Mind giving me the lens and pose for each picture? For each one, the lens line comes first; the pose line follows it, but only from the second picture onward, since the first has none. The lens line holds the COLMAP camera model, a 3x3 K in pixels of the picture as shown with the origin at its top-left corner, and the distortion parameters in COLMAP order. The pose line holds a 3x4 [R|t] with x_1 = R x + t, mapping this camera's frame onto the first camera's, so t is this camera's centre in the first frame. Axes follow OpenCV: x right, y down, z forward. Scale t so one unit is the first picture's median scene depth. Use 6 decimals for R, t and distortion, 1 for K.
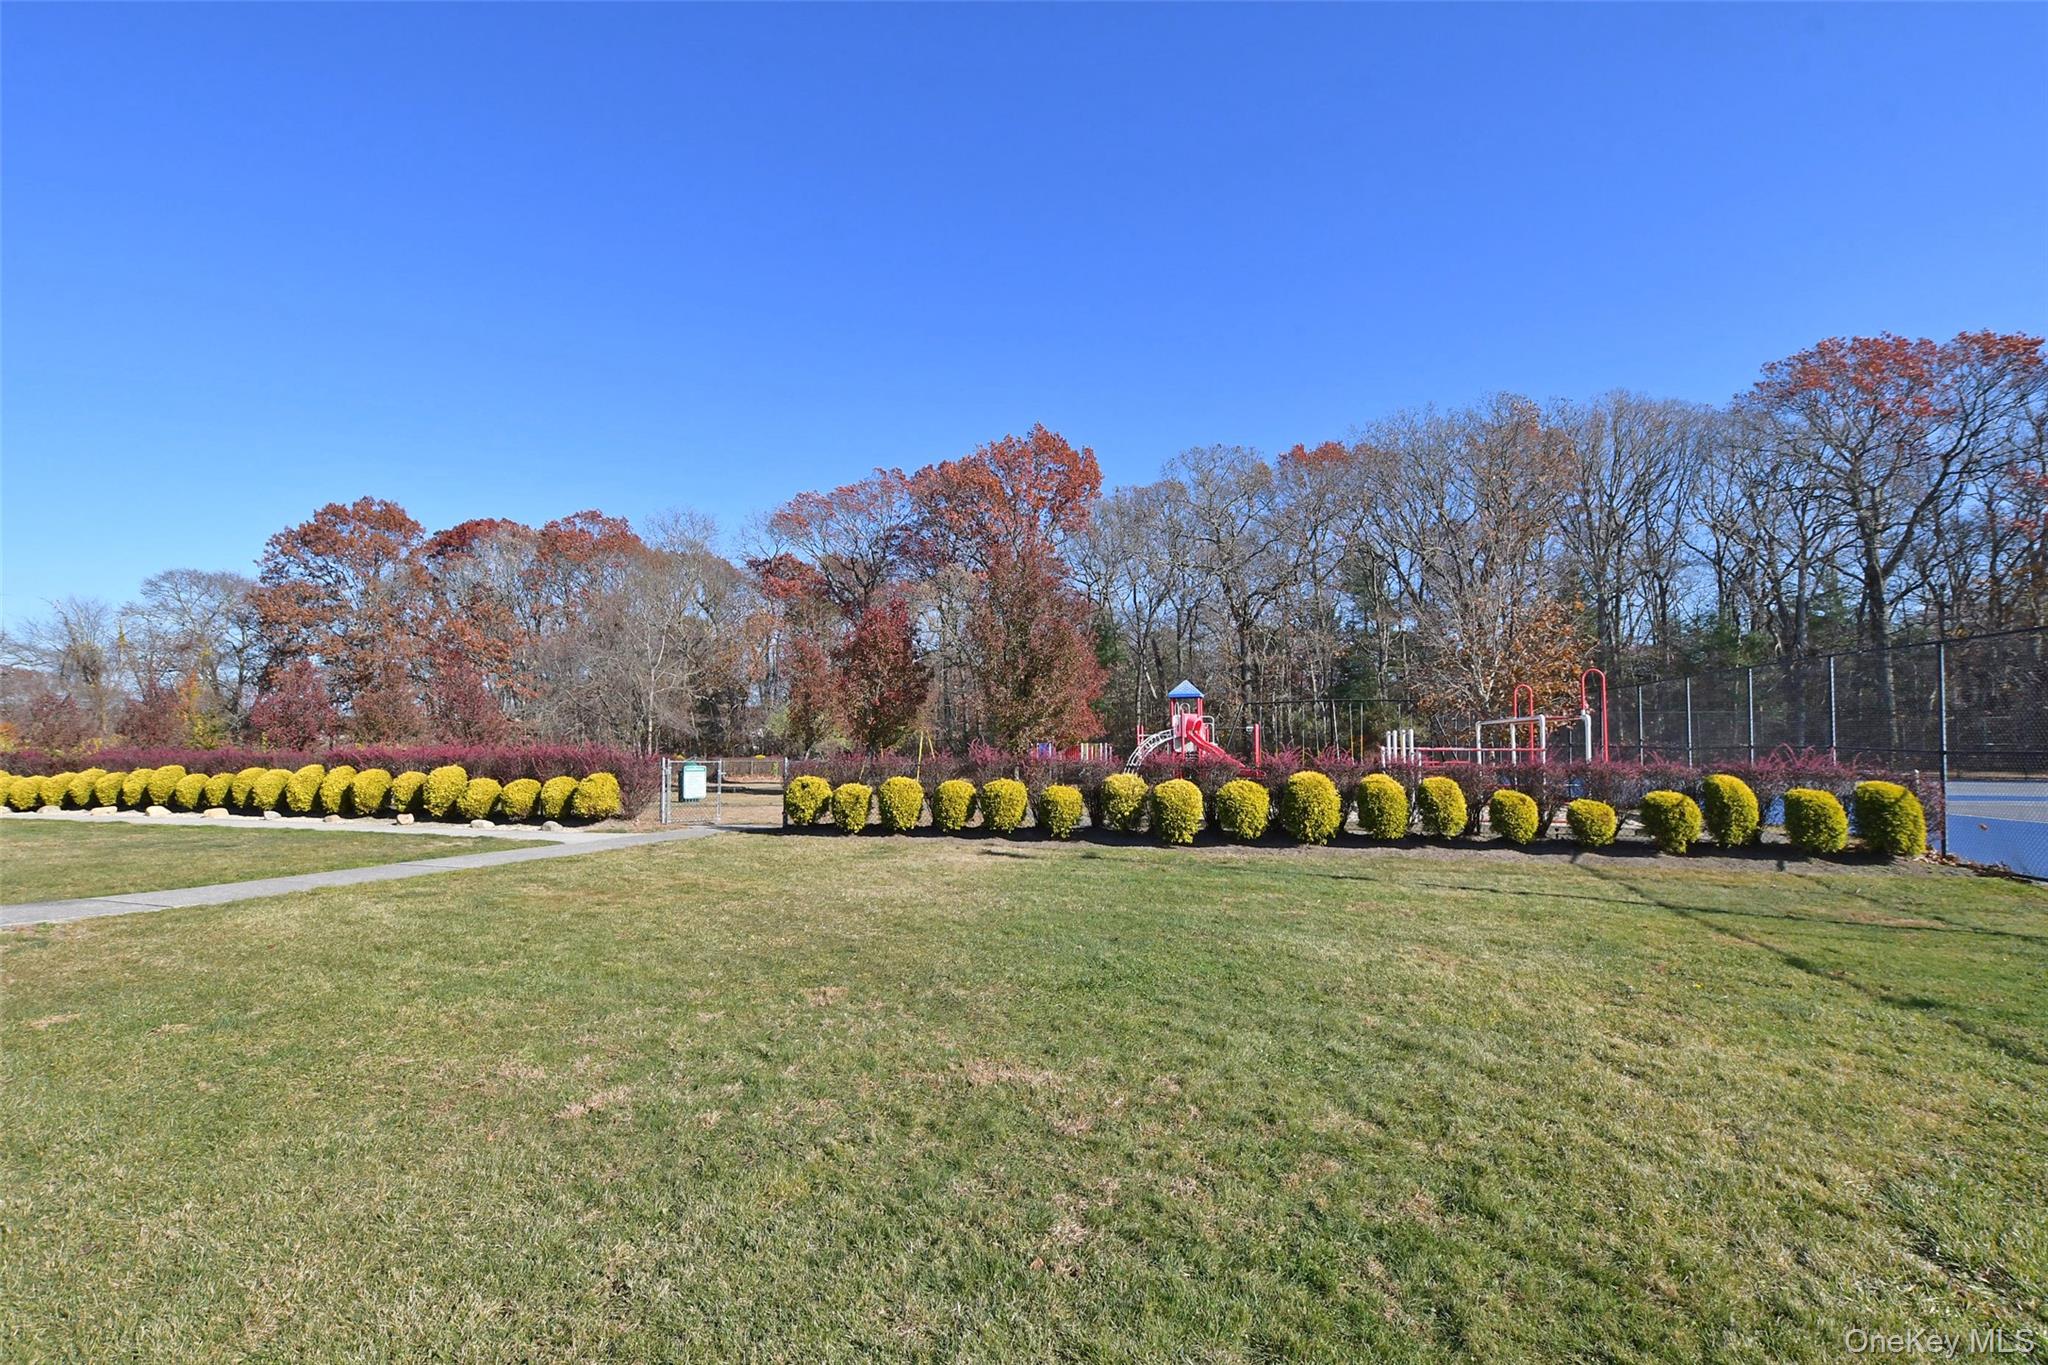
lens RADIAL K [[886.6, 0, 1025.2], [0, 886.6, 692.3], [0, 0, 1]] dist [-0.003033, -0.000433]
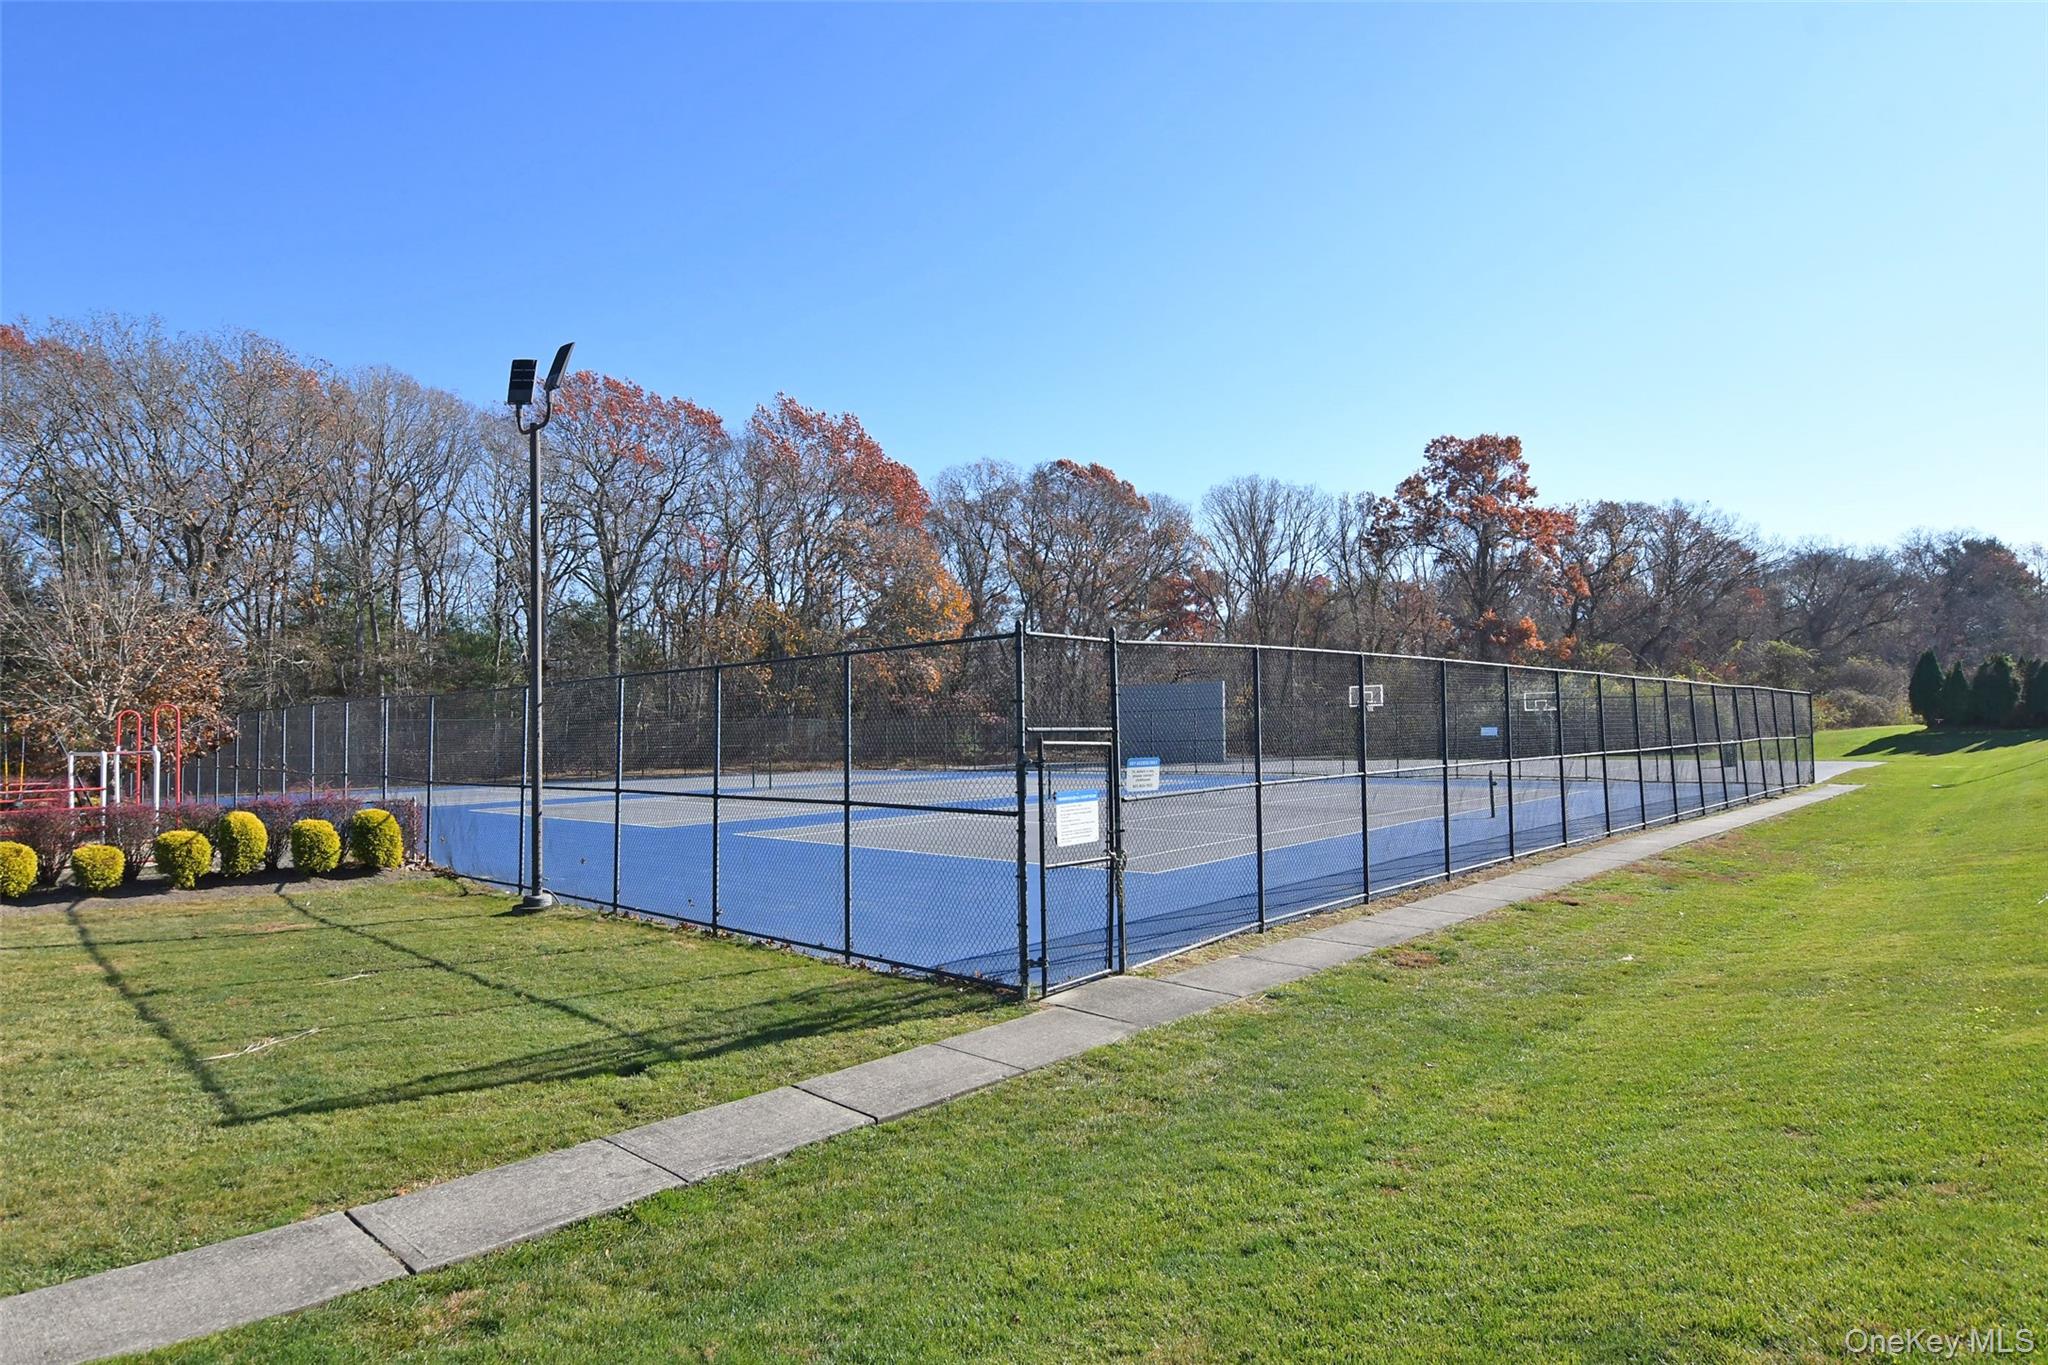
lens RADIAL K [[1130.7, 0, 1023.0], [0, 1130.7, 686.8], [0, 0, 1]] dist [-0.001198, 0.000063]
pose [[0.528466, 0.022127, 0.848666, 0.104525], [-0.035242, 0.999370, -0.004111, -0.092167], [-0.848223, -0.027736, 0.528913, -0.582720]]
